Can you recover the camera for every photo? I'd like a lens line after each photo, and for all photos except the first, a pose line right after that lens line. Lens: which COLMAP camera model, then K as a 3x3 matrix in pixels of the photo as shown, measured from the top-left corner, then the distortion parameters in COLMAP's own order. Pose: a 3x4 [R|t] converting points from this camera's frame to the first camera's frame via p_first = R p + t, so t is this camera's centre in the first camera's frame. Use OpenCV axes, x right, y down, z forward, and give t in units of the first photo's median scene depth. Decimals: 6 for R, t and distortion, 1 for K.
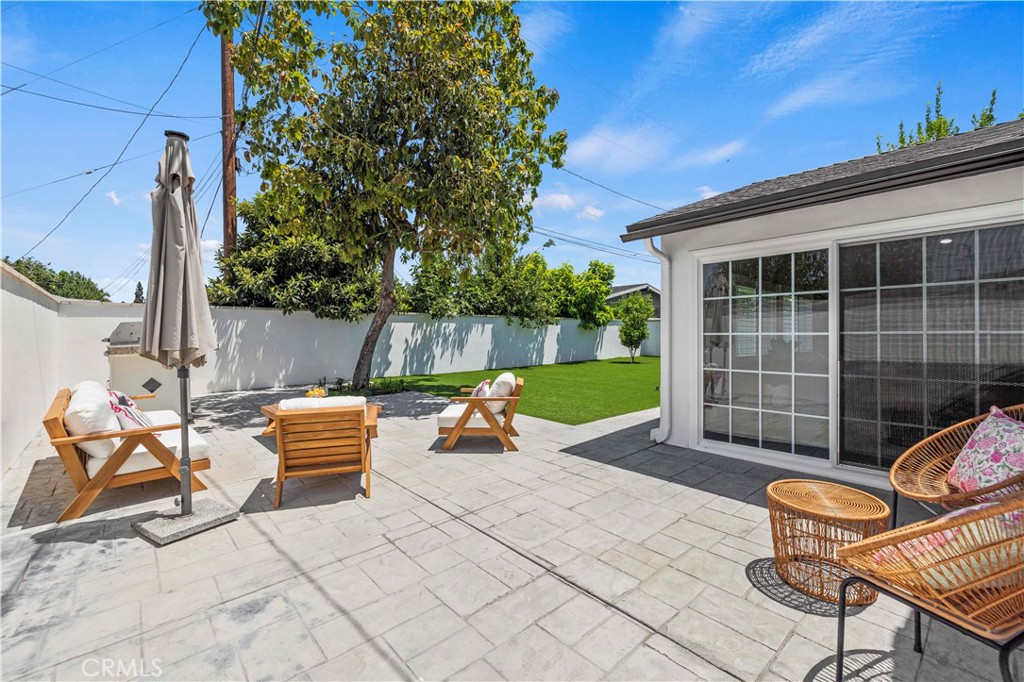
lens RADIAL K [[435.8, 0, 506.5], [0, 435.8, 341.3], [0, 0, 1]] dist [-0.002032, -0.000214]
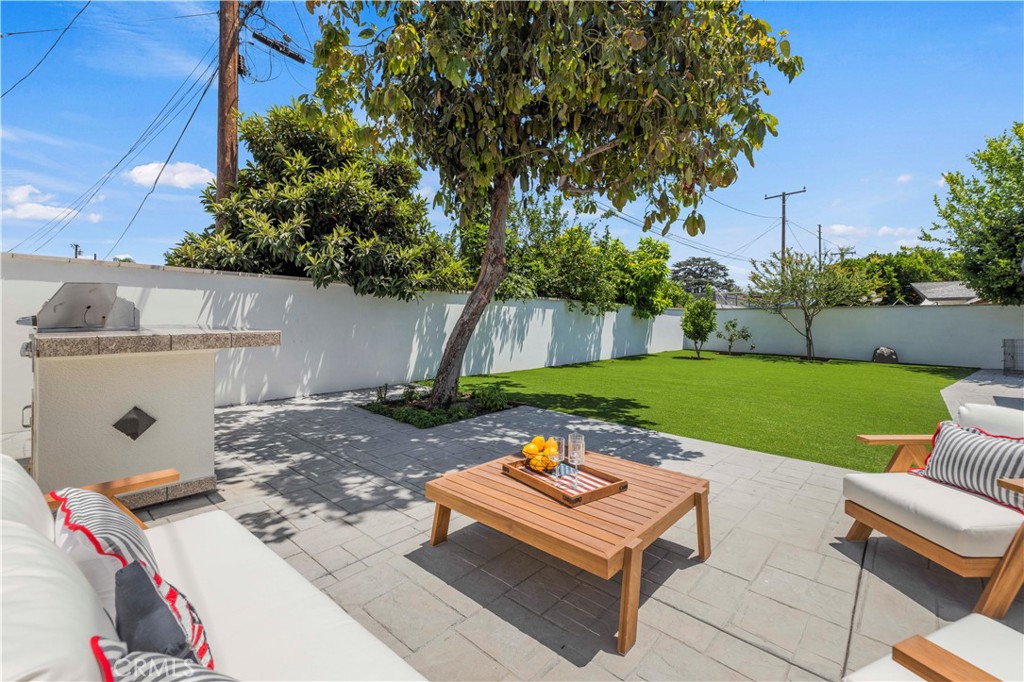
lens RADIAL K [[442.3, 0, 502.3], [0, 442.3, 318.8], [0, 0, 1]] dist [0.002115, 0.000015]
pose [[0.995199, 0.016475, 0.096472, -0.232559], [-0.014051, 0.999570, -0.025750, -0.000141], [-0.096854, 0.024271, 0.995003, 0.242820]]
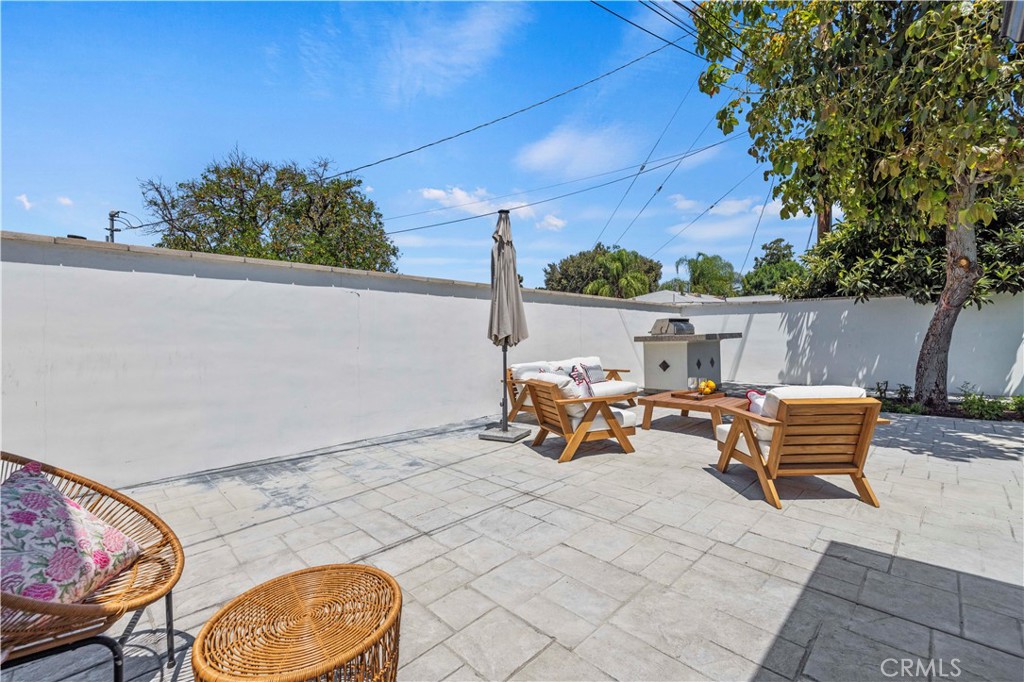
lens RADIAL K [[432.3, 0, 506.2], [0, 432.3, 336.5], [0, 0, 1]] dist [0.003695, 0.000228]
pose [[0.052138, 0.011026, -0.998579, 0.230678], [-0.009825, 0.999896, 0.010527, 0.002384], [0.998592, 0.009262, 0.052241, 0.219712]]
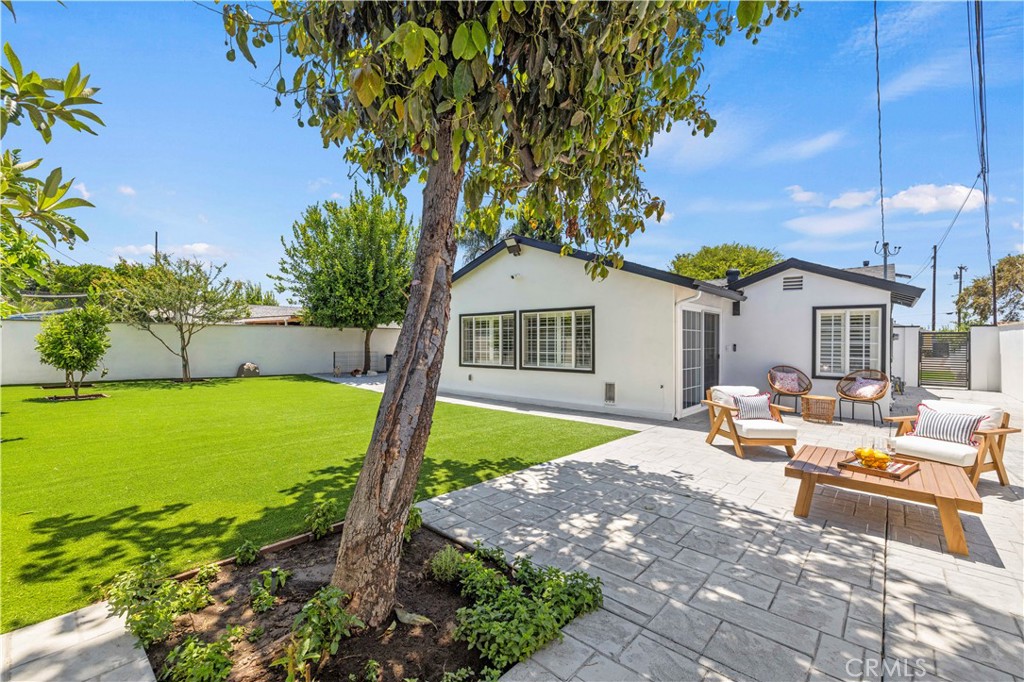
lens RADIAL K [[434.2, 0, 506.5], [0, 434.2, 337.9], [0, 0, 1]] dist [0.002155, 0.000162]
pose [[-0.120977, 0.011981, 0.992583, -0.439481], [0.011272, 0.999879, -0.010695, -0.019423], [-0.992591, 0.009895, -0.121097, 0.704504]]
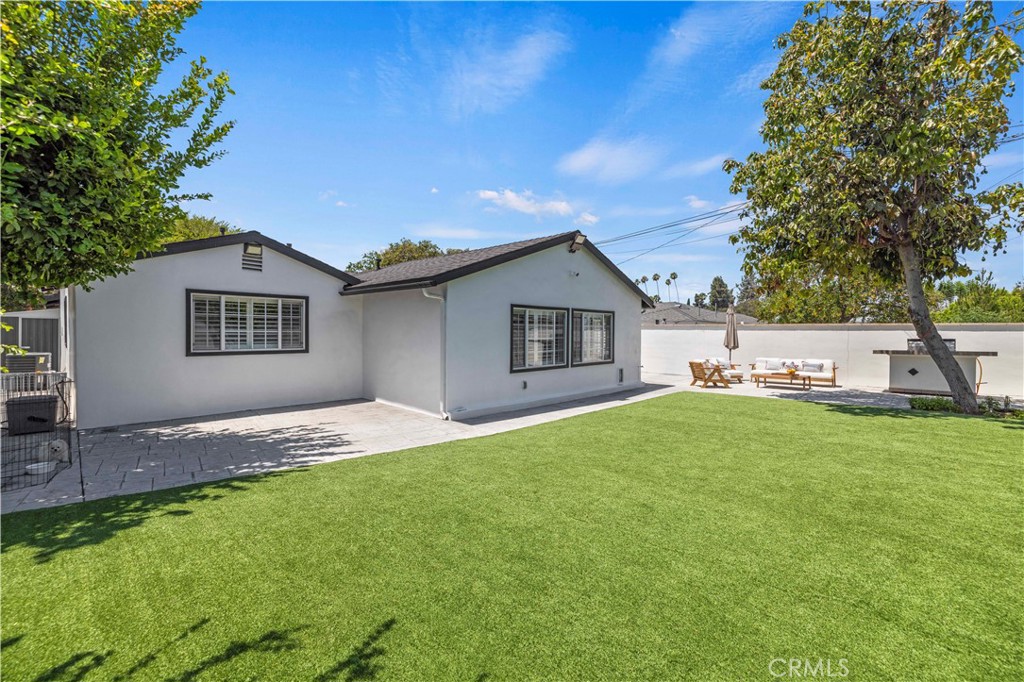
lens RADIAL K [[435.8, 0, 506.5], [0, 435.8, 341.3], [0, 0, 1]] dist [-0.002032, -0.000214]
pose [[-0.996326, -0.001311, -0.085627, 0.536051], [-0.004221, 0.999419, 0.033815, -0.043903], [0.085533, 0.034052, -0.995753, 1.369440]]
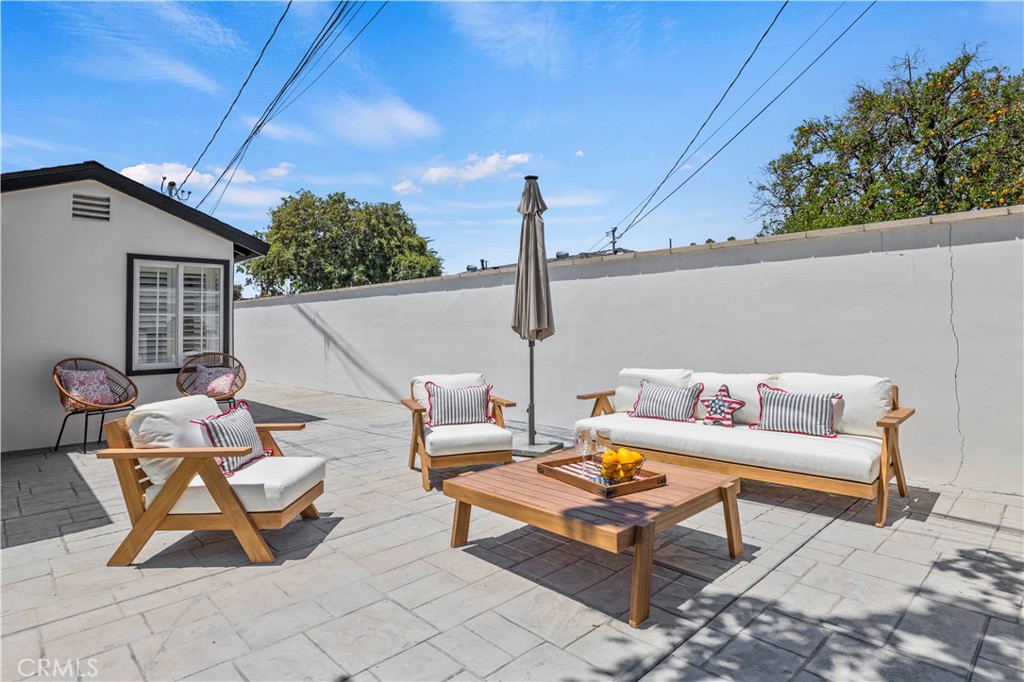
lens RADIAL K [[543.4, 0, 512.5], [0, 543.4, 302.5], [0, 0, 1]] dist [0.001368, -0.000152]
pose [[-0.998641, 0.023615, -0.046452, -0.142365], [0.024770, 0.999394, -0.024441, -0.003472], [0.045847, -0.025558, -0.998621, 0.657892]]
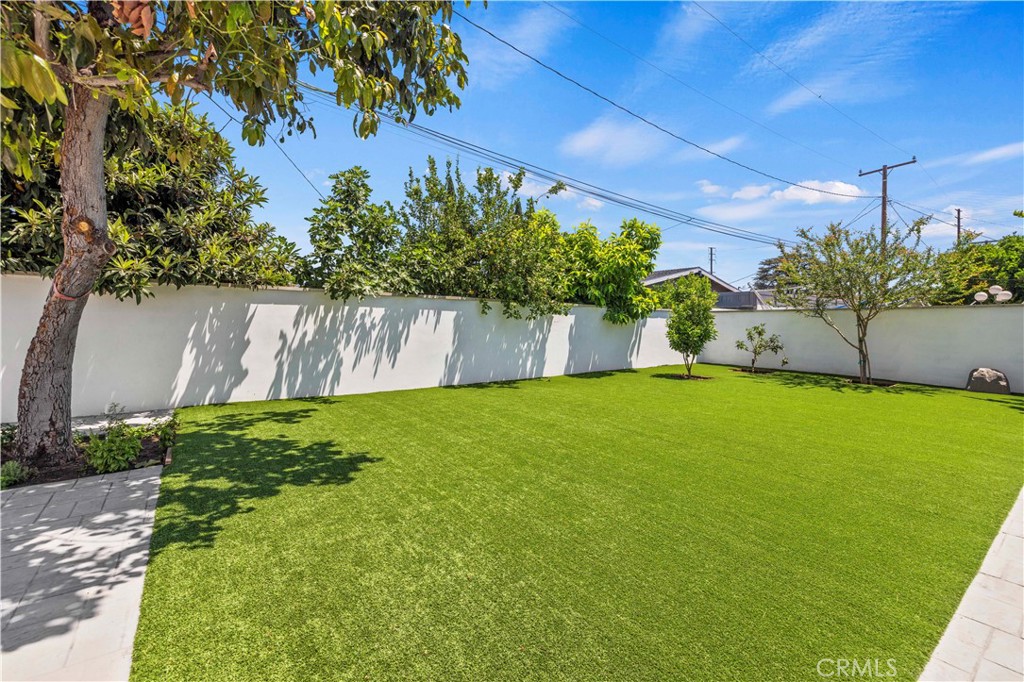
lens RADIAL K [[436.8, 0, 497.9], [0, 436.8, 325.0], [0, 0, 1]] dist [0.002151, 0.000050]
pose [[0.994557, 0.020052, -0.102244, 0.104272], [-0.021820, 0.999631, -0.016206, -0.012981], [0.101882, 0.018349, 0.994627, 0.458549]]
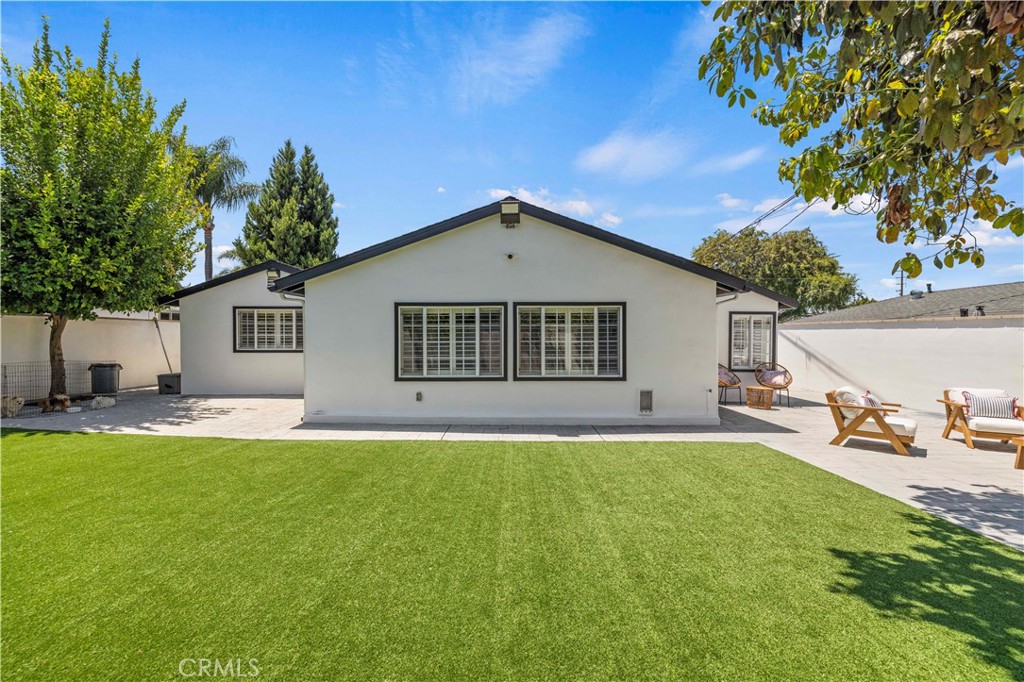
lens RADIAL K [[434.2, 0, 506.5], [0, 434.2, 337.9], [0, 0, 1]] dist [0.002155, 0.000162]
pose [[-0.744284, -0.001924, 0.667861, -0.042902], [0.010435, 0.999840, 0.014510, -0.037452], [-0.667782, 0.017769, -0.744145, 1.035271]]
